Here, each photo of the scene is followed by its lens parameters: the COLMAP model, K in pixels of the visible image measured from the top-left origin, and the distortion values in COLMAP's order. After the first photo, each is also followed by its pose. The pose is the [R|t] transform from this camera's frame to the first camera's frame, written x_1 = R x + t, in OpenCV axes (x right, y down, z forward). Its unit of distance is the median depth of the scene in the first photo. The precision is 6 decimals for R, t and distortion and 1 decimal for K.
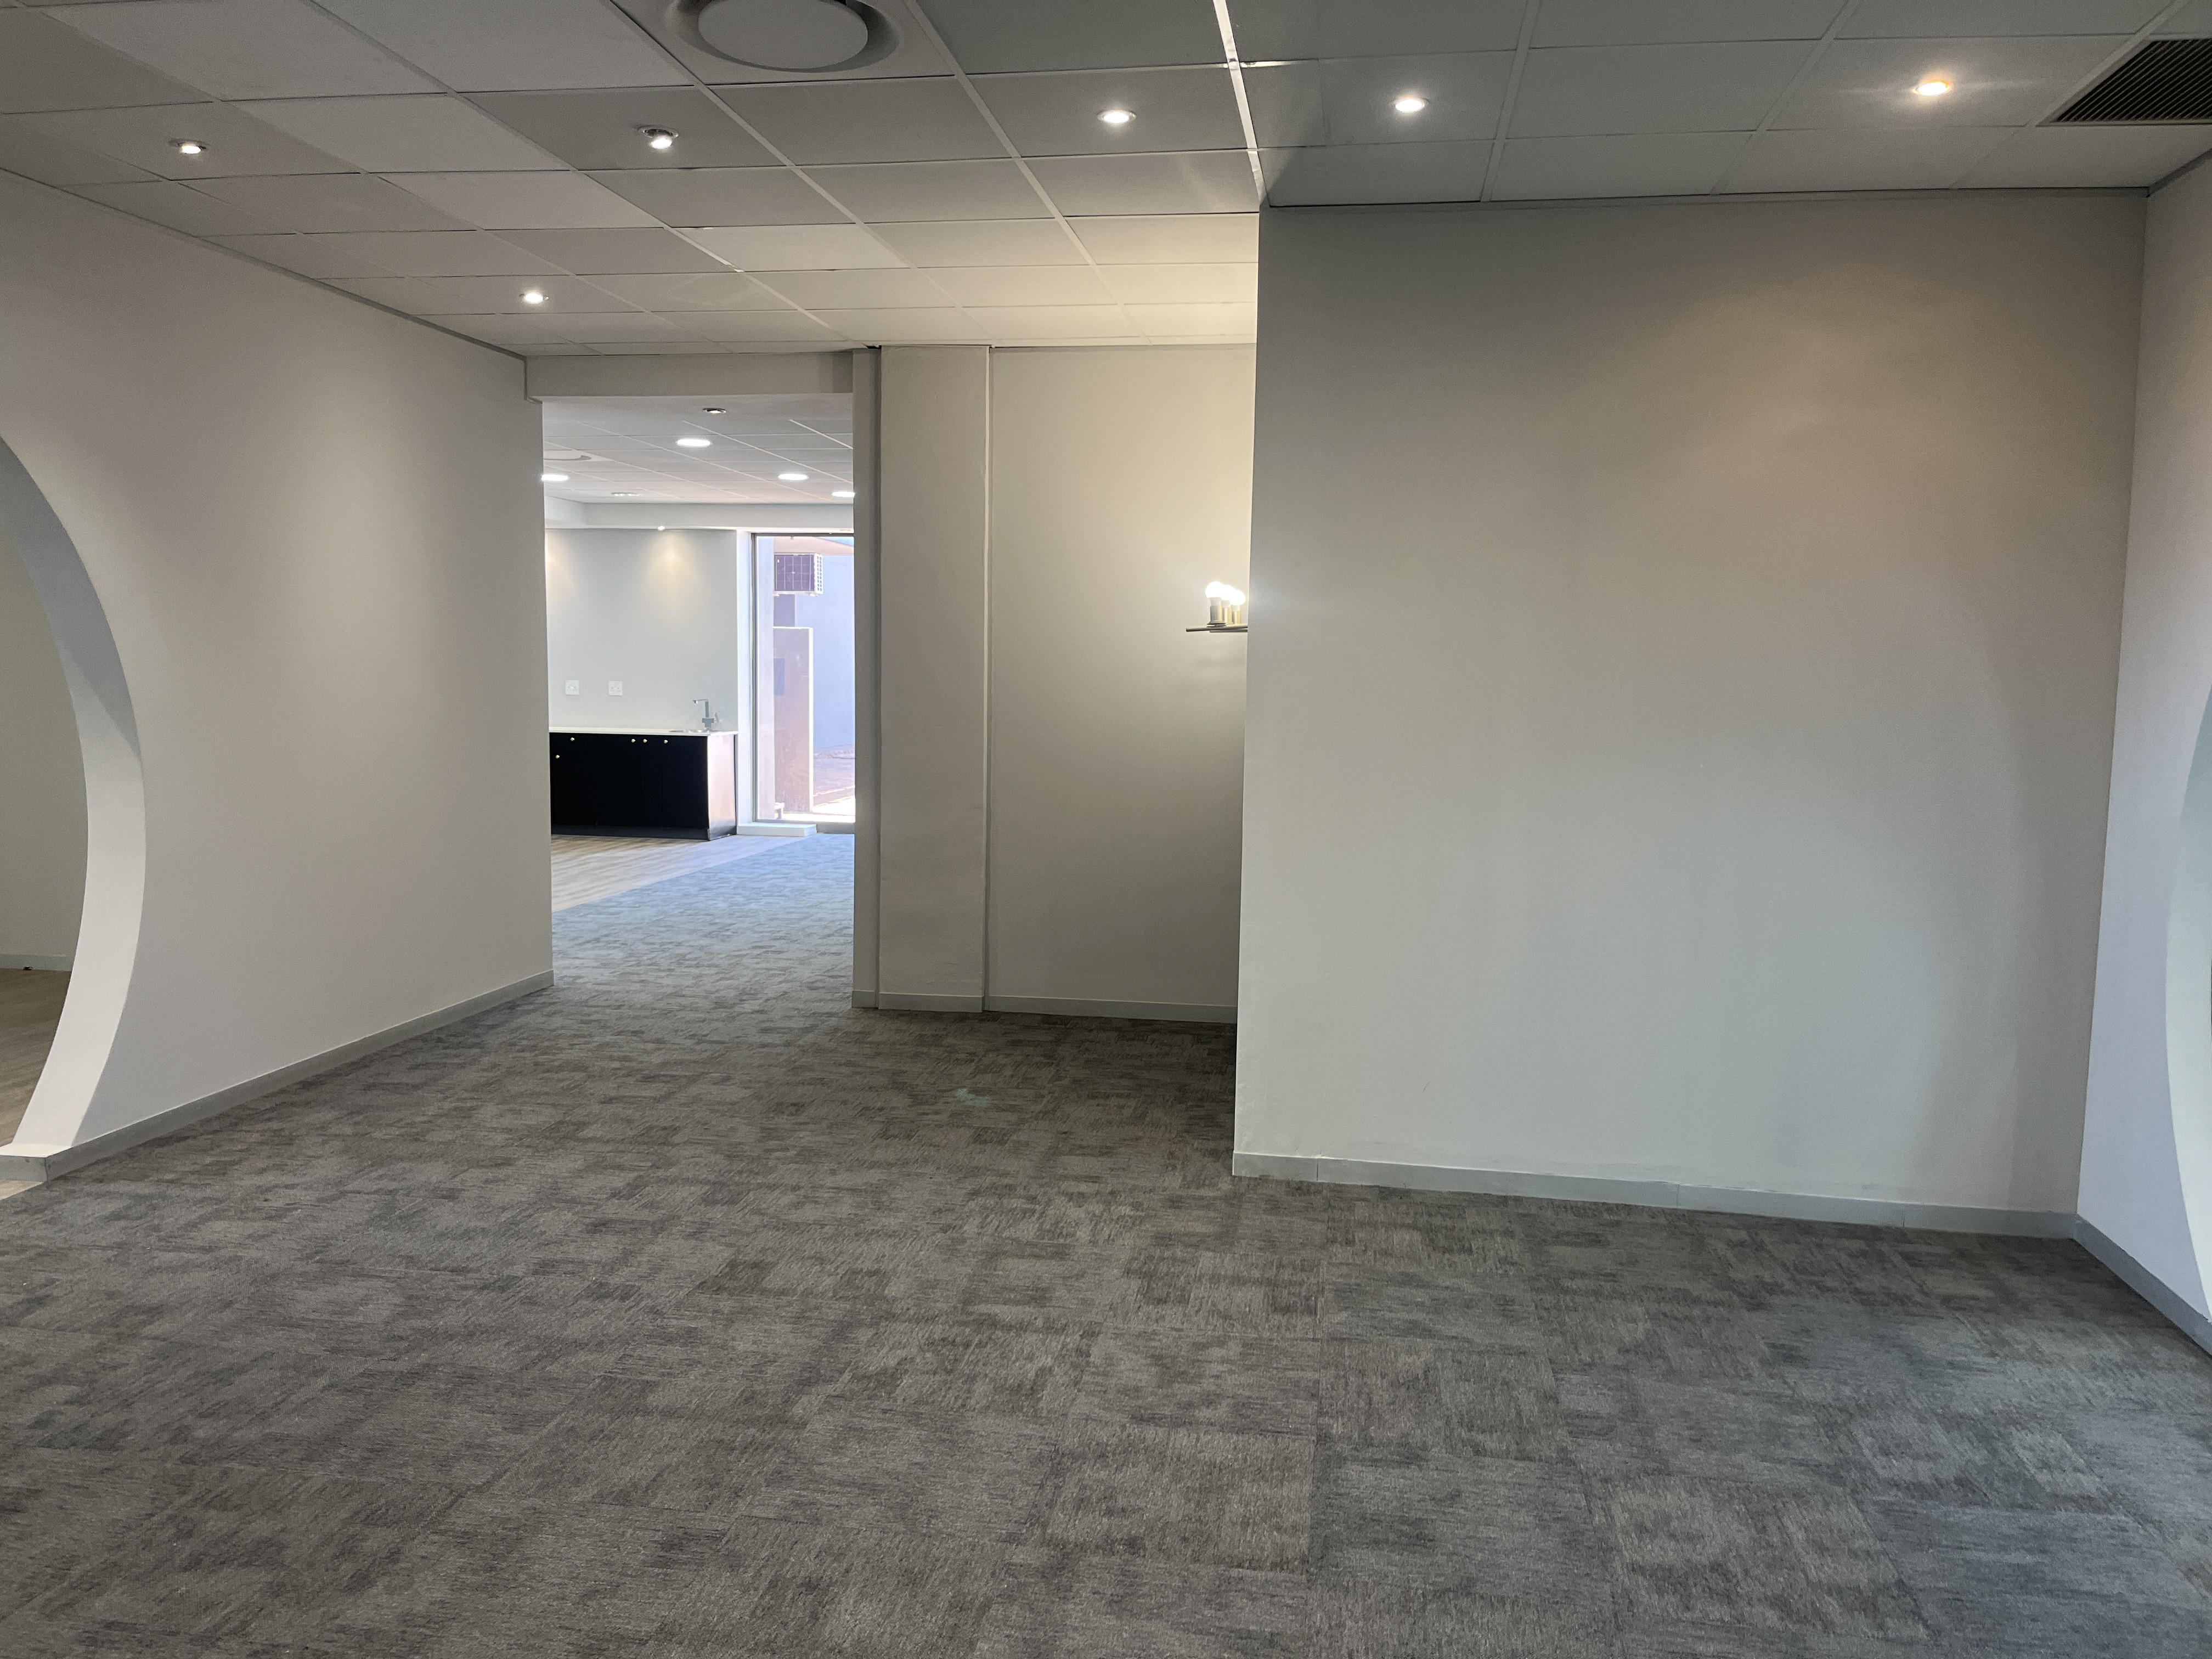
lens RADIAL K [[1687.7, 0, 1116.8], [0, 1687.7, 825.6], [0, 0, 1]] dist [0.051667, -0.061616]
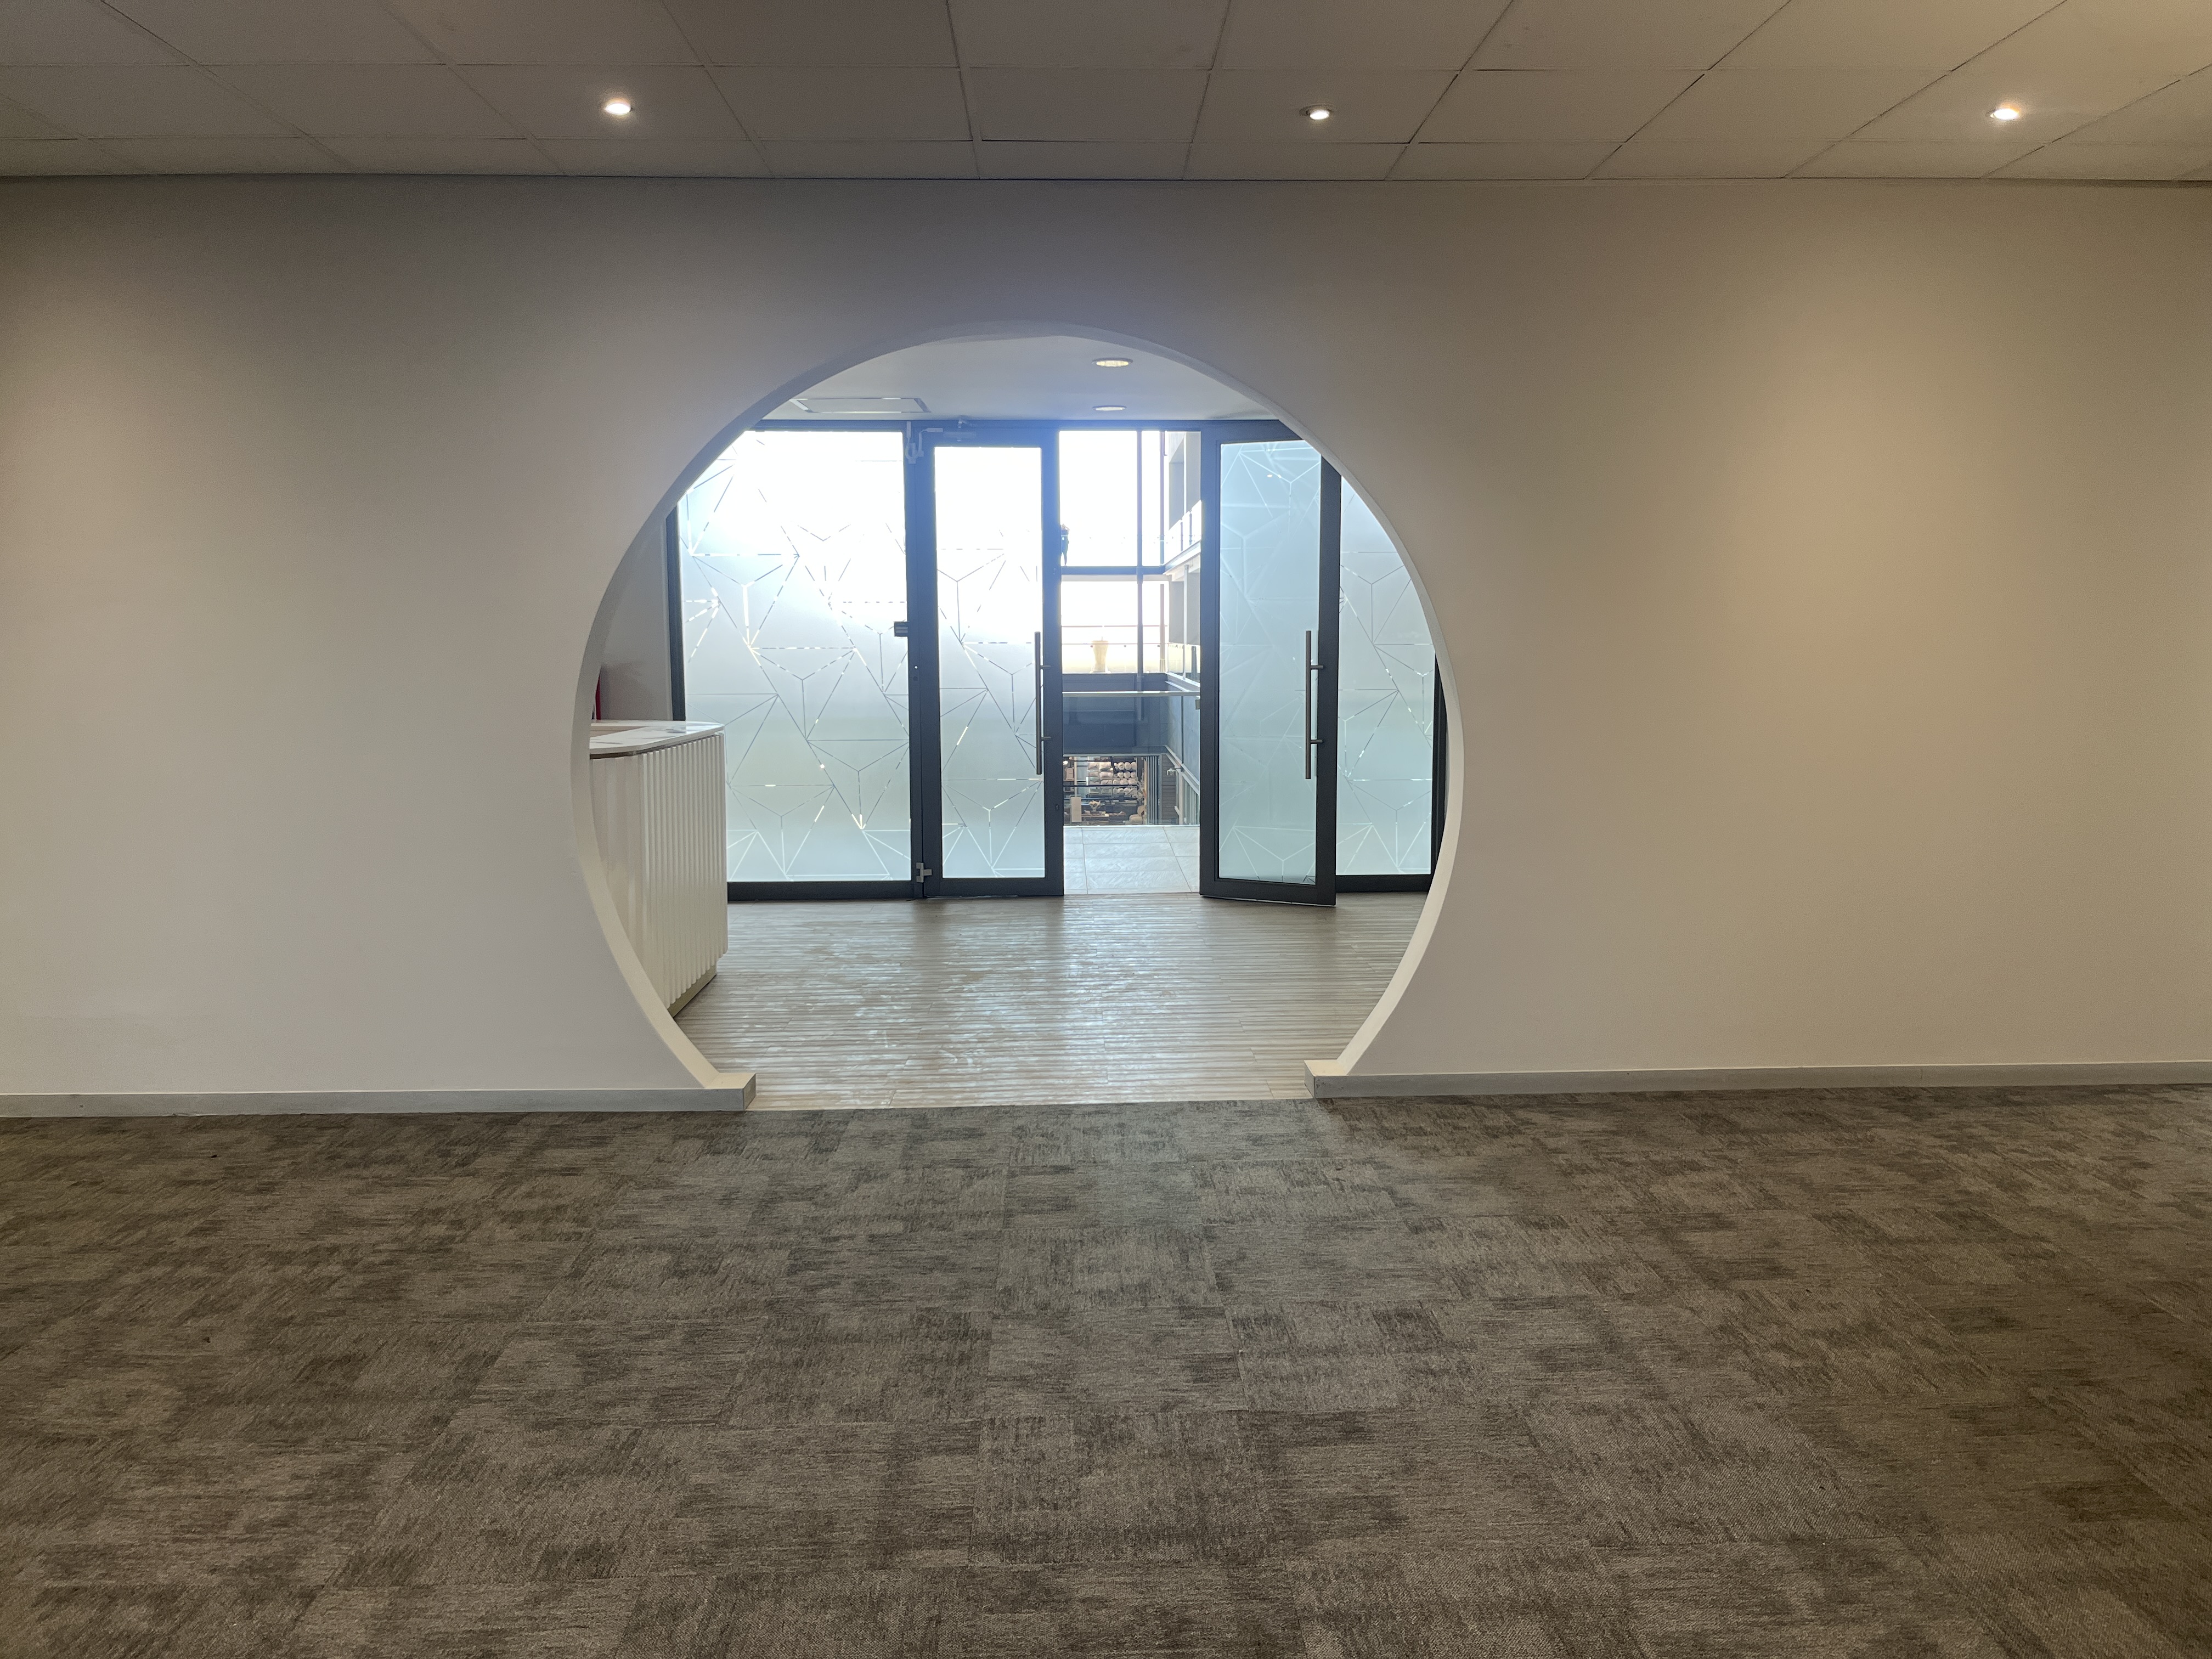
lens RADIAL K [[1687.7, 0, 1116.8], [0, 1687.7, 825.6], [0, 0, 1]] dist [0.051667, -0.061616]
pose [[0.184802, 0.095228, -0.978151, 0.439610], [-0.083384, 0.993225, 0.080942, -0.049533], [0.979232, 0.066604, 0.191491, 0.704700]]
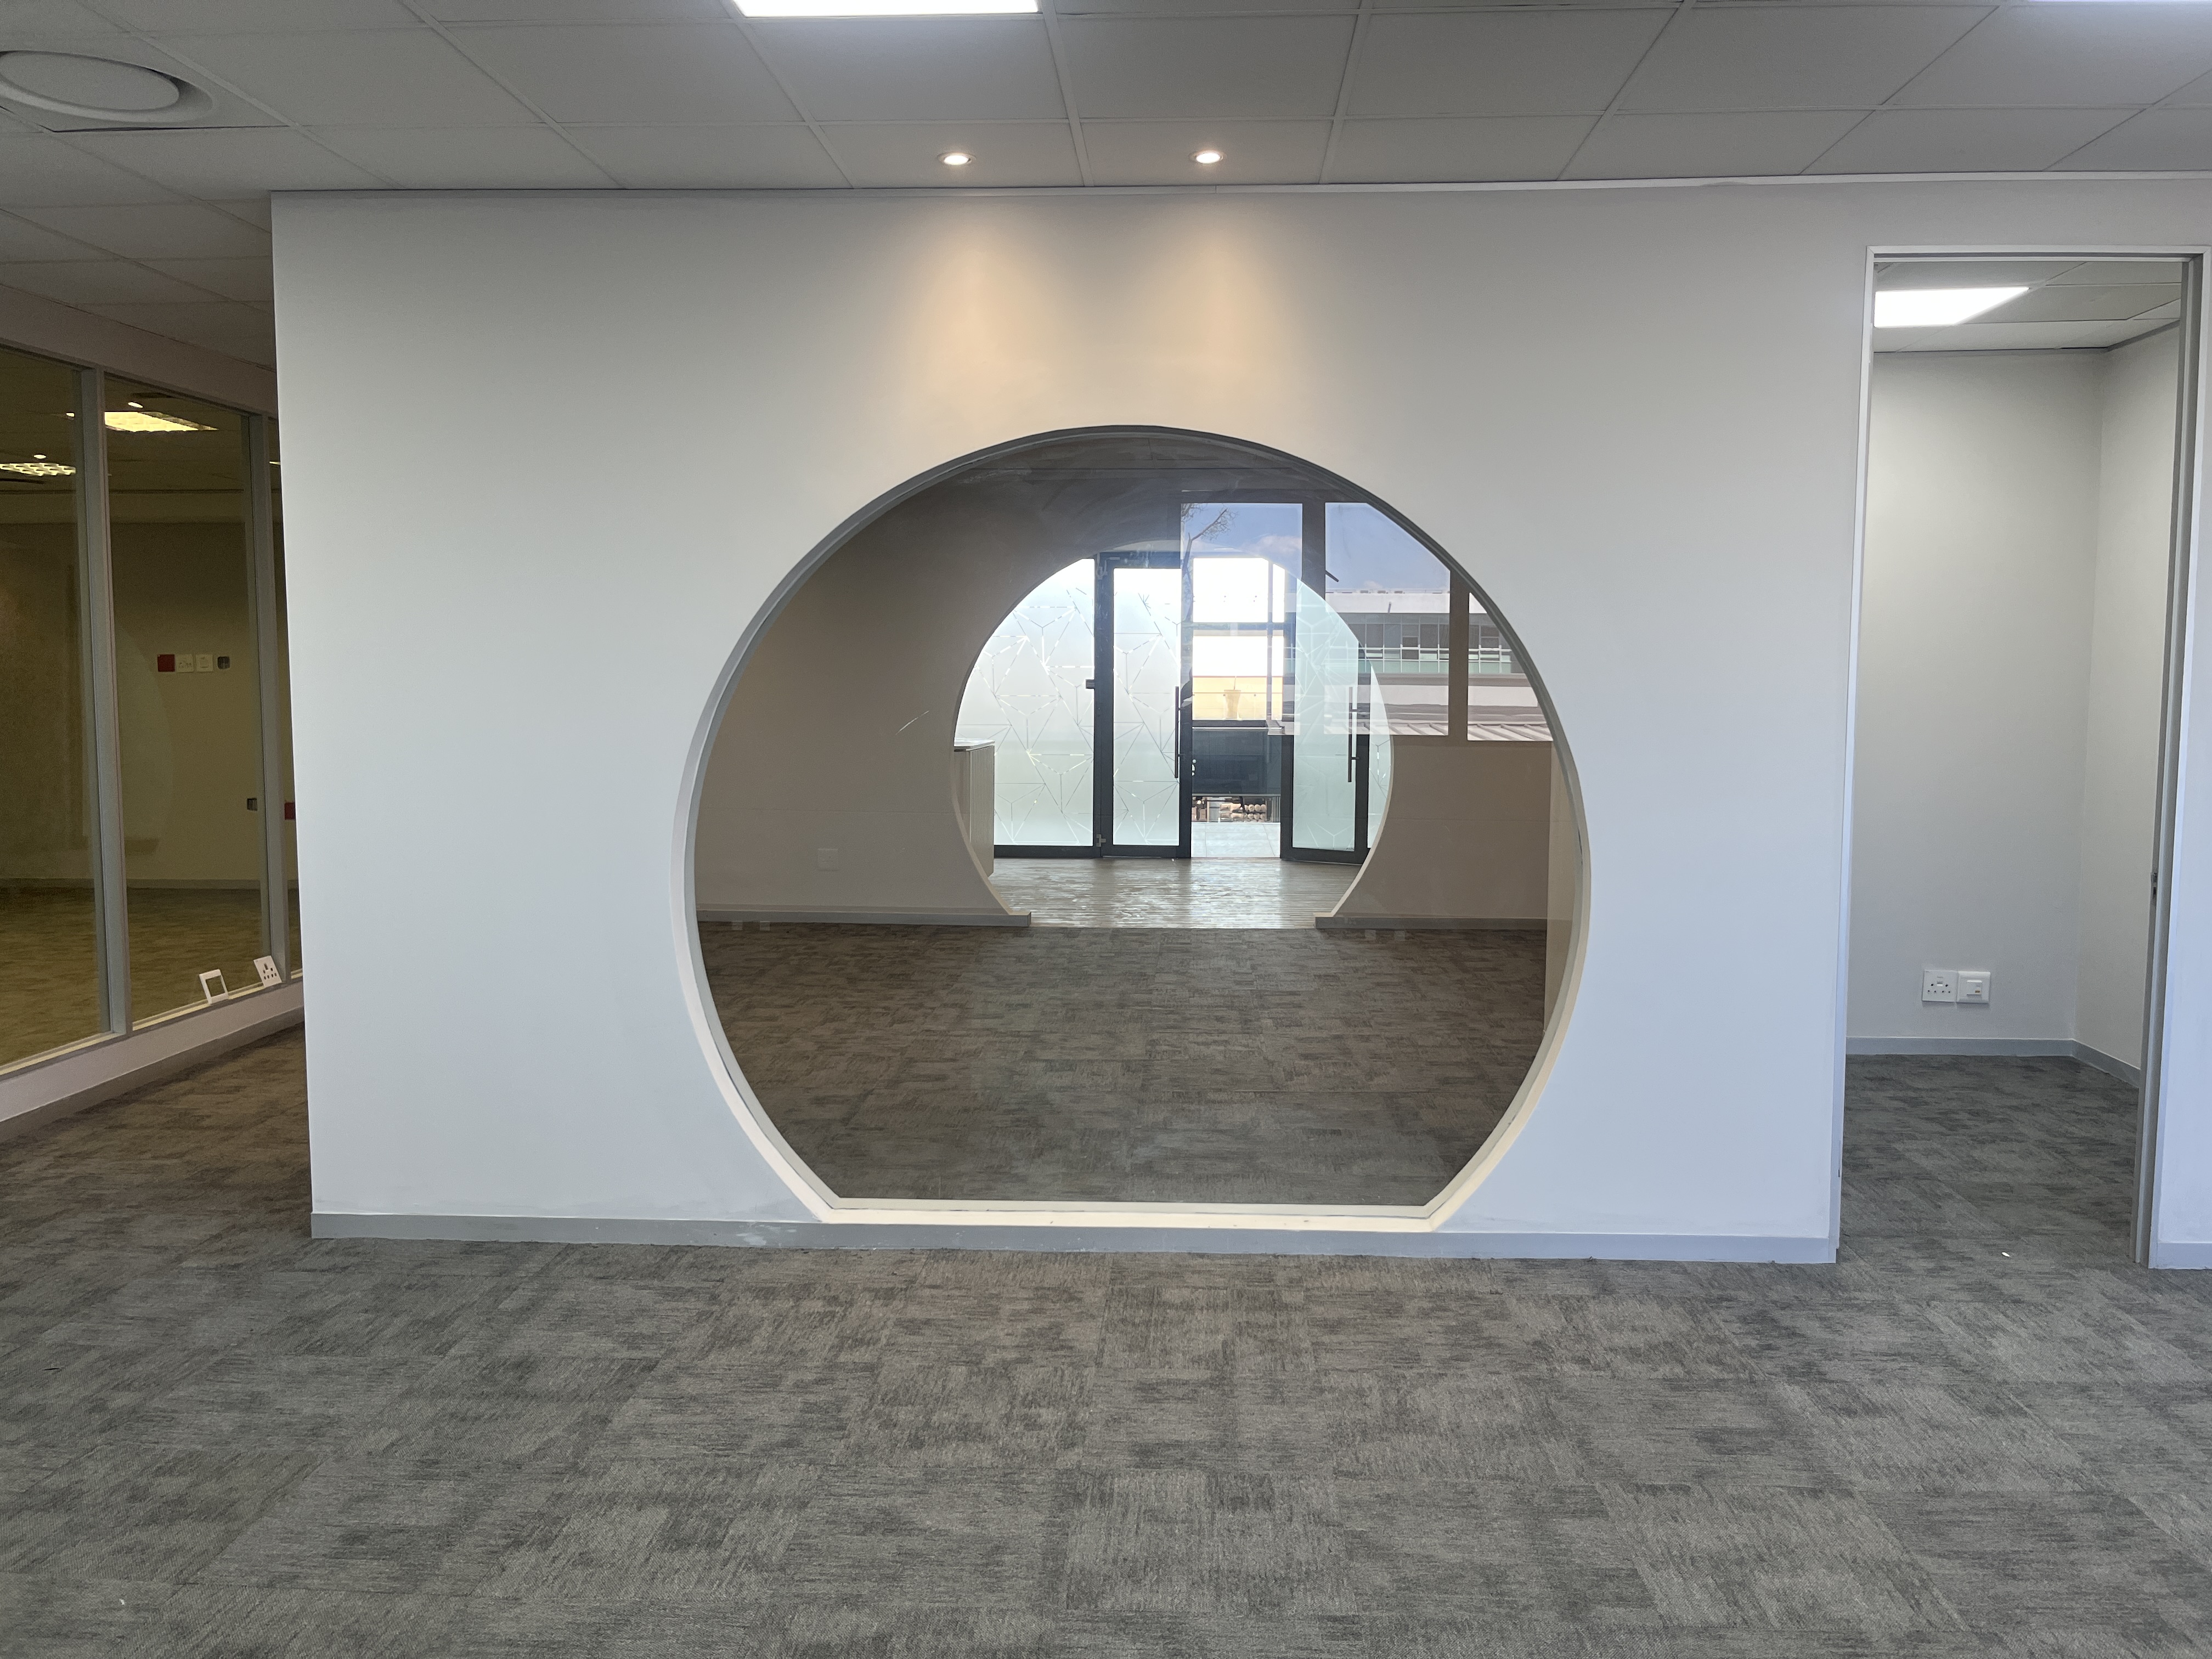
lens RADIAL K [[1662.6, 0, 1106.0], [0, 1662.6, 829.5], [0, 0, 1]] dist [0.087176, -0.137956]
pose [[0.098165, 0.071788, -0.992578, 1.565514], [-0.091016, 0.993862, 0.062880, -0.025867], [0.990999, 0.084168, 0.104096, 0.544421]]
